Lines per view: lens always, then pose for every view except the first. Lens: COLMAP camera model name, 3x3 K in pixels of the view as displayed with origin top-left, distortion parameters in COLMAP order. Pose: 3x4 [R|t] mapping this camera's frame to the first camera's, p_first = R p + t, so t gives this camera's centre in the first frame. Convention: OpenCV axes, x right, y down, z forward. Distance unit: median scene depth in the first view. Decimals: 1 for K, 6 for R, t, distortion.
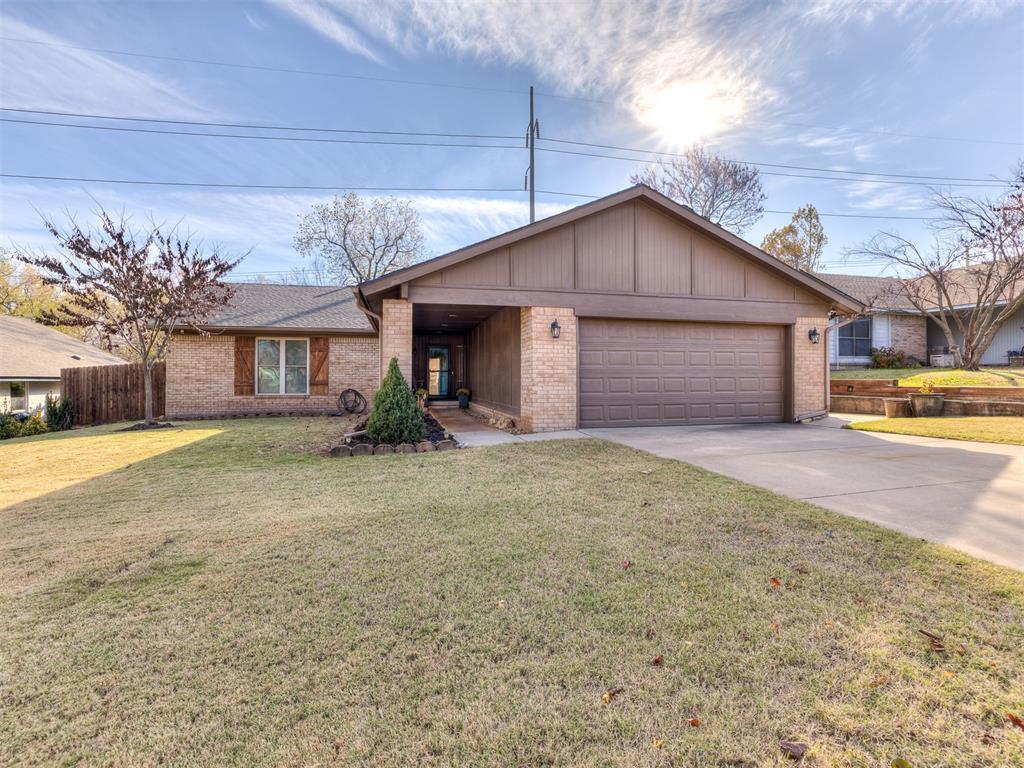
lens RADIAL K [[516.6, 0, 502.9], [0, 516.6, 377.7], [0, 0, 1]] dist [-0.005291, 0.009113]
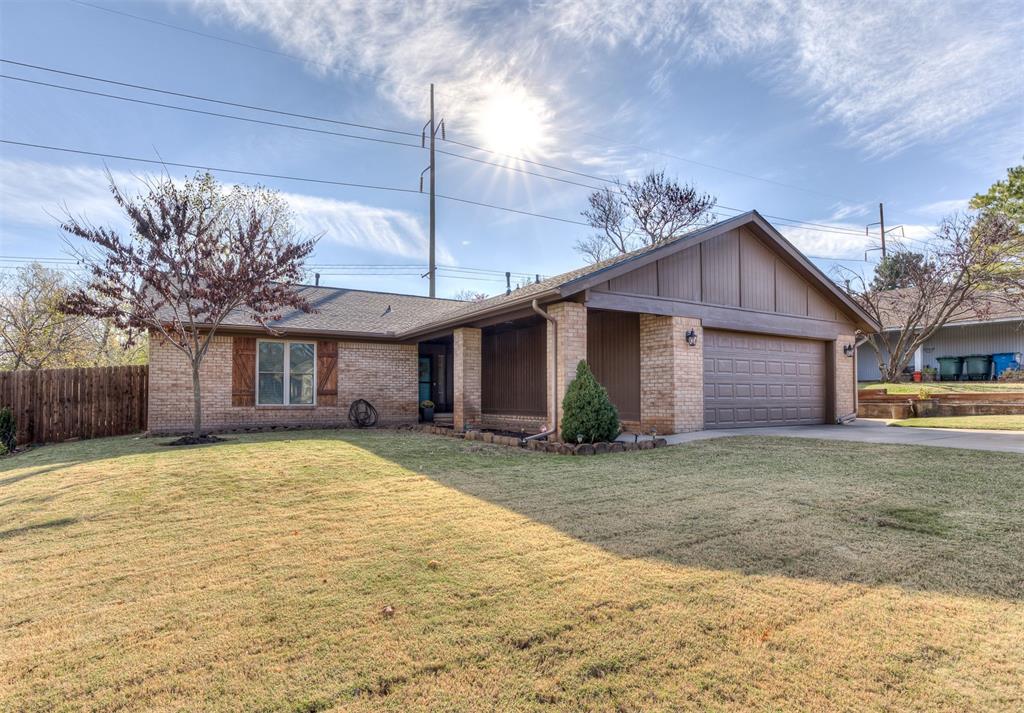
lens RADIAL K [[574.0, 0, 416.4], [0, 574.0, 400.2], [0, 0, 1]] dist [-0.008656, 0.011536]
pose [[0.962125, 0.001379, 0.272607, -0.725151], [-0.001512, 0.999999, 0.000278, 0.034717], [-0.272606, -0.000680, 0.962125, 0.004053]]
